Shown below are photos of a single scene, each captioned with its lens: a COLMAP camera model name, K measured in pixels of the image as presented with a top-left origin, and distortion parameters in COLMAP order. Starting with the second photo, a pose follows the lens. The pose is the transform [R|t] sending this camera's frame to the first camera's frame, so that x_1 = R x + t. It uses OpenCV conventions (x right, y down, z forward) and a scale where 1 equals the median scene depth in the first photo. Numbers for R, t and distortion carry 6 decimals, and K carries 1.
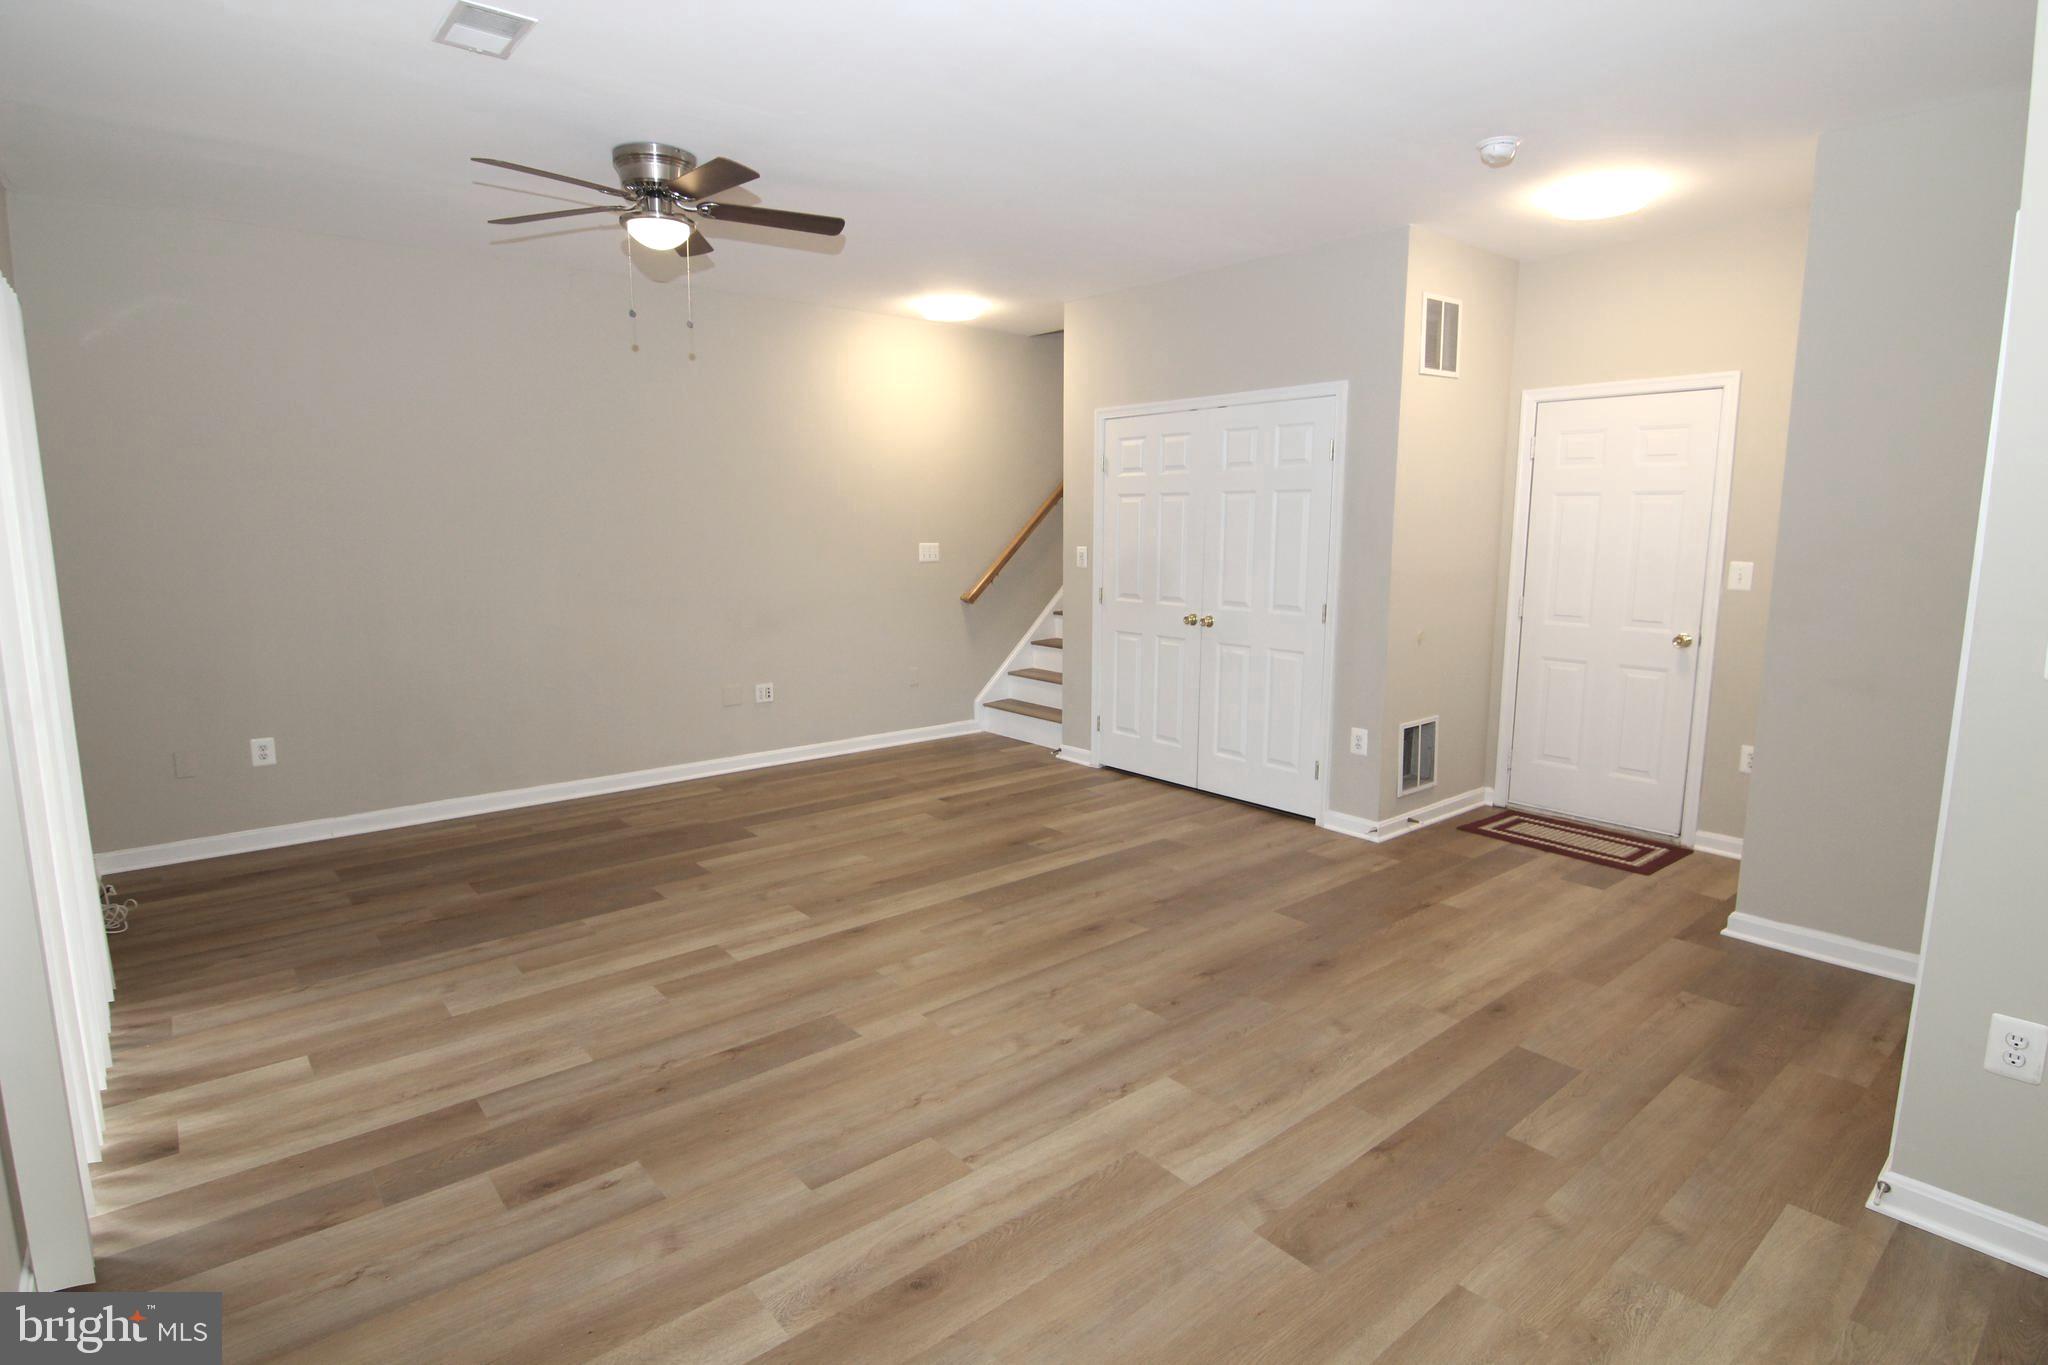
lens RADIAL K [[1040.5, 0, 1026.9], [0, 1040.5, 681.2], [0, 0, 1]] dist [-0.002680, -0.013760]
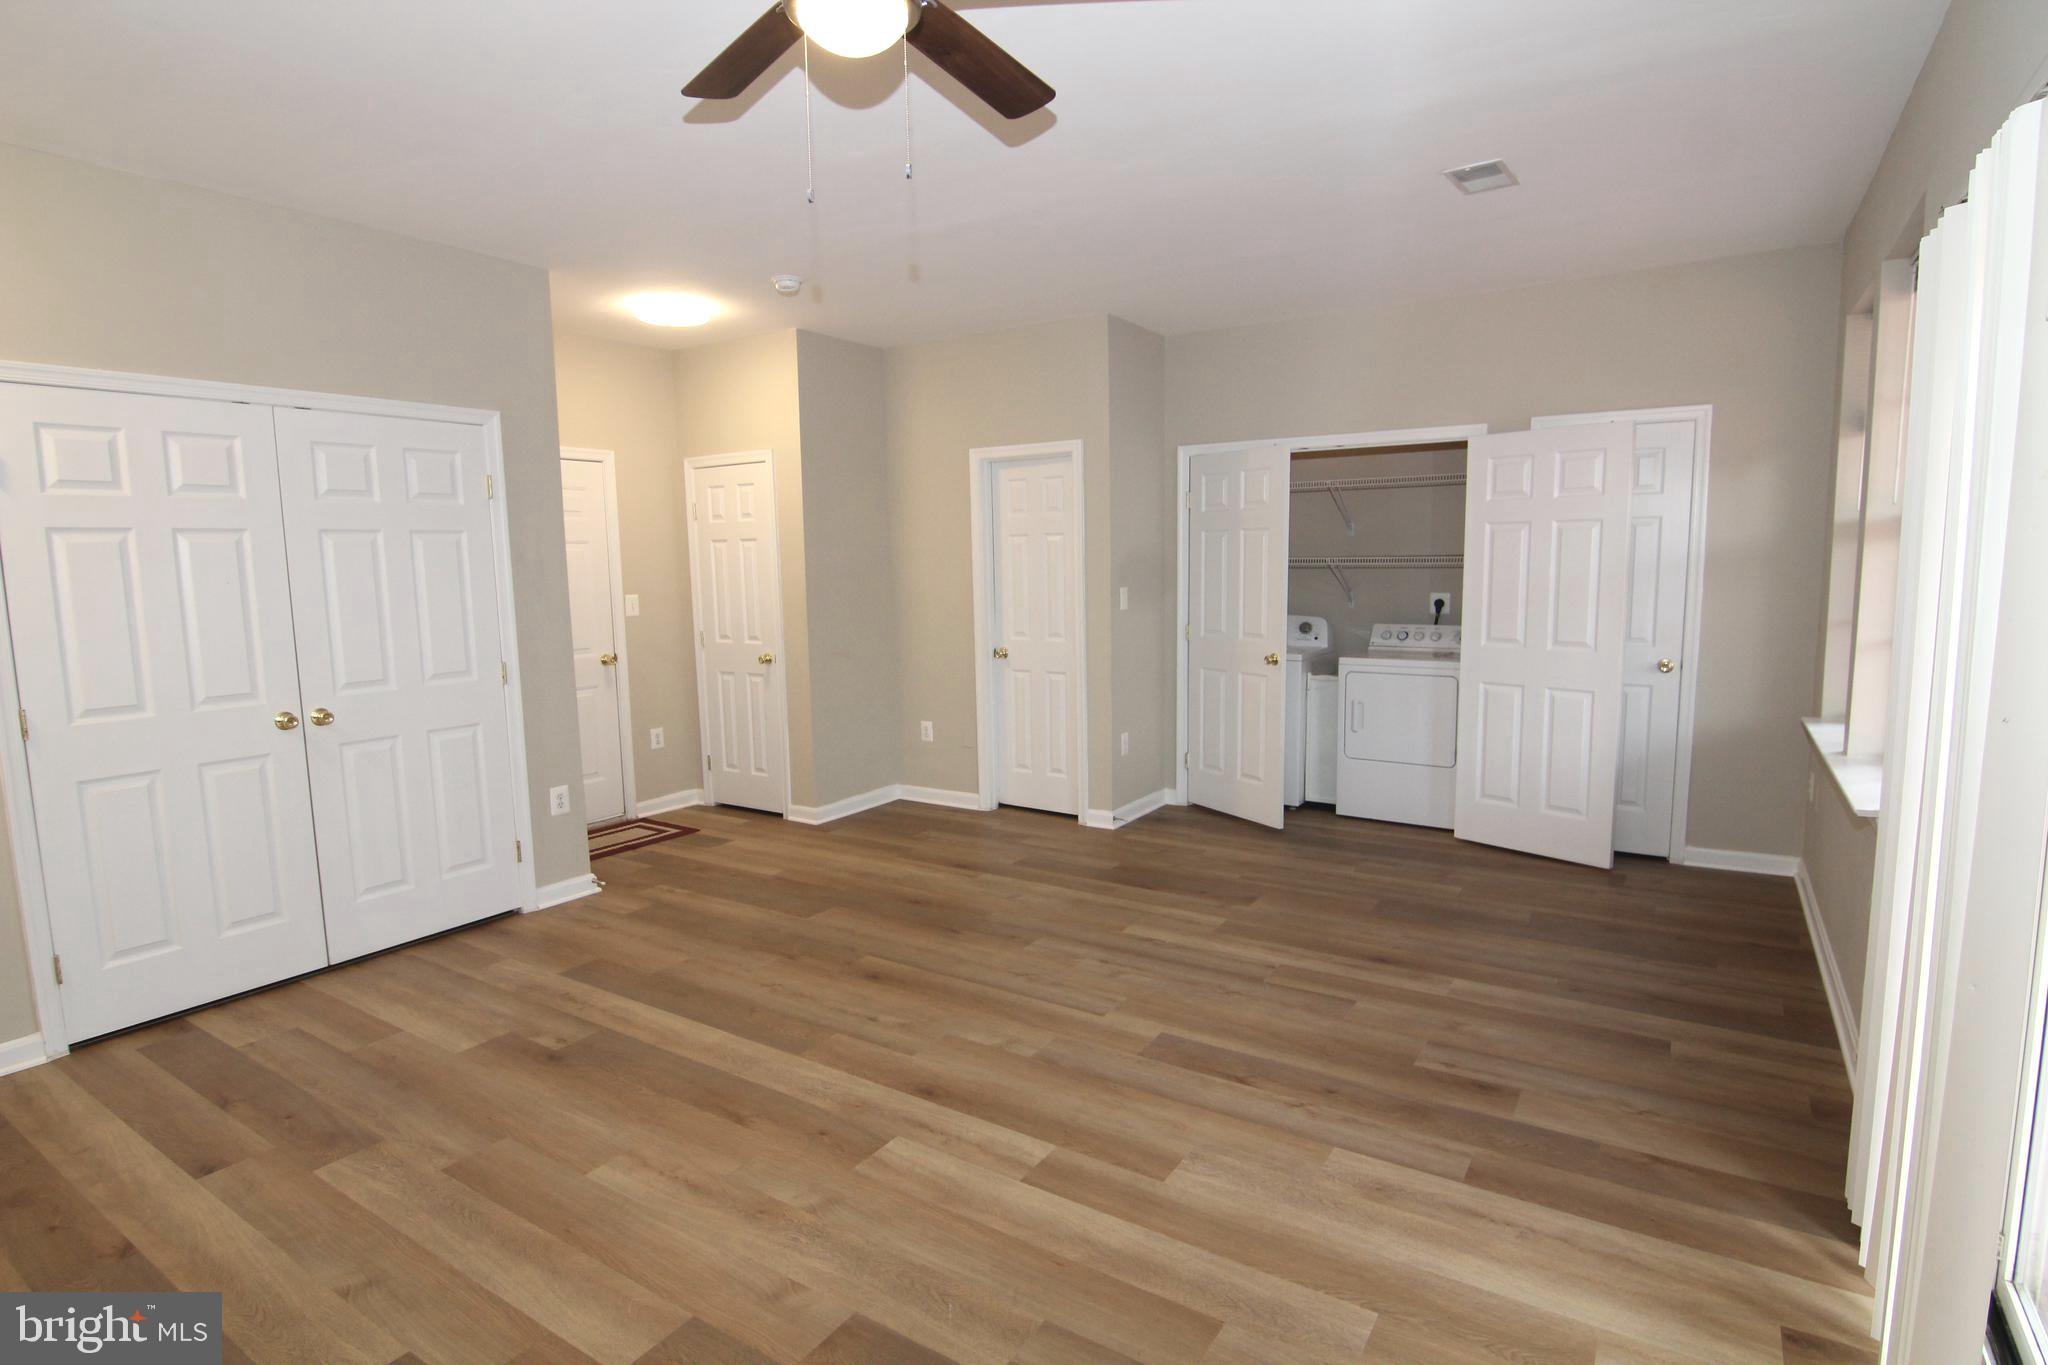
lens RADIAL K [[1038.5, 0, 1016.2], [0, 1038.5, 681.1], [0, 0, 1]] dist [-0.004664, -0.012722]
pose [[-0.288565, -0.108306, 0.951315, -0.947623], [0.163691, 0.973373, 0.160470, -0.181051], [-0.943364, 0.202028, -0.263153, 1.166050]]
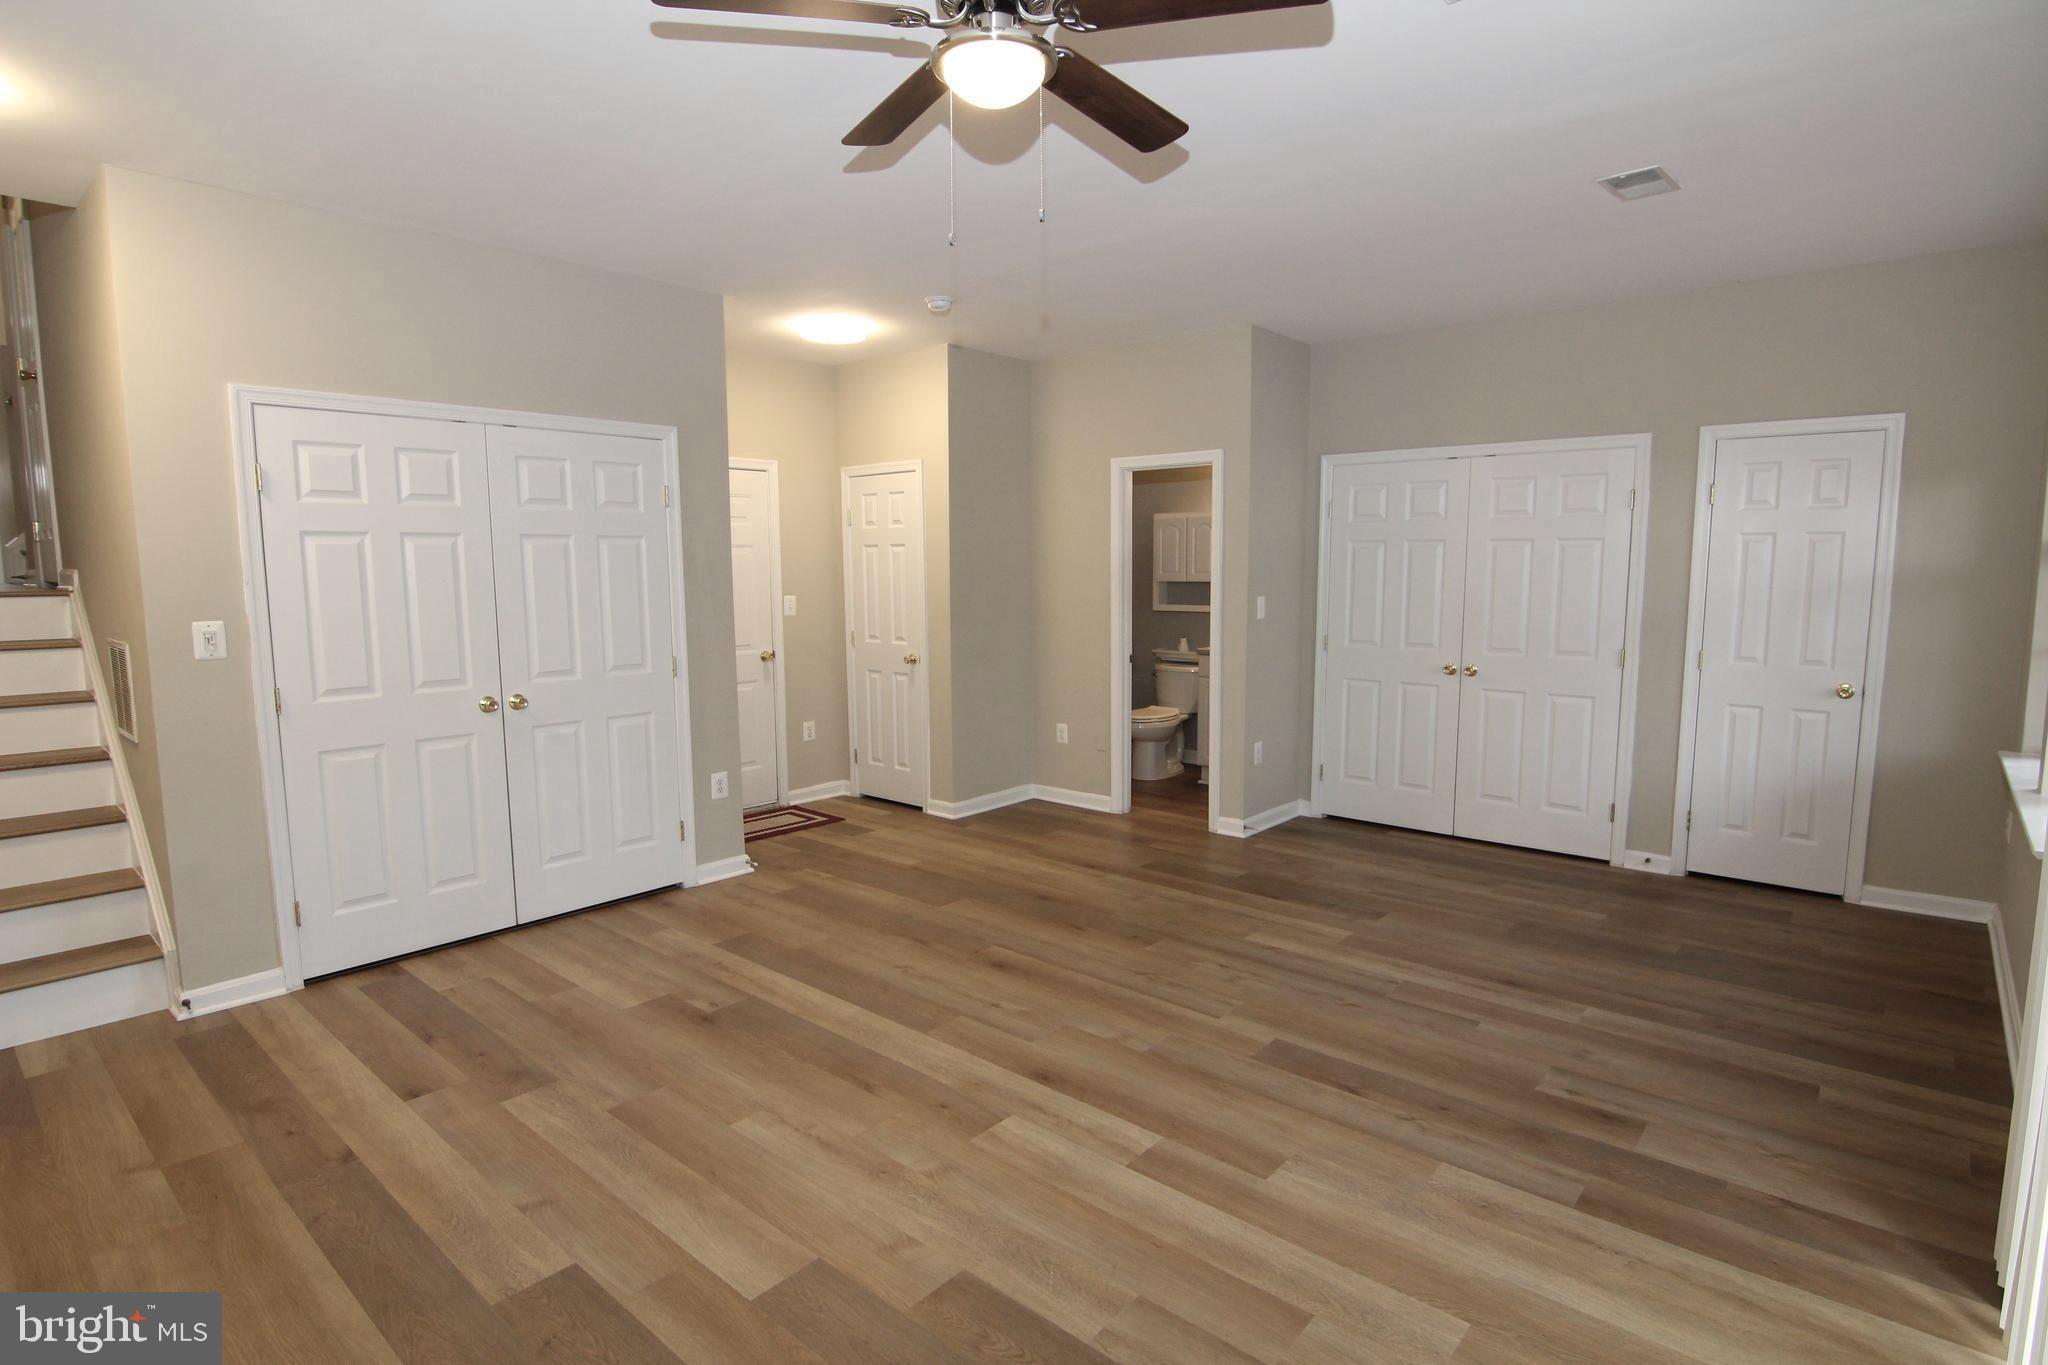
lens RADIAL K [[1038.5, 0, 1016.2], [0, 1038.5, 681.1], [0, 0, 1]] dist [-0.004664, -0.012722]
pose [[-0.149366, -0.112211, 0.982394, -0.989730], [0.156790, 0.978282, 0.135580, -0.186838], [-0.976272, 0.174281, -0.128528, 1.157245]]
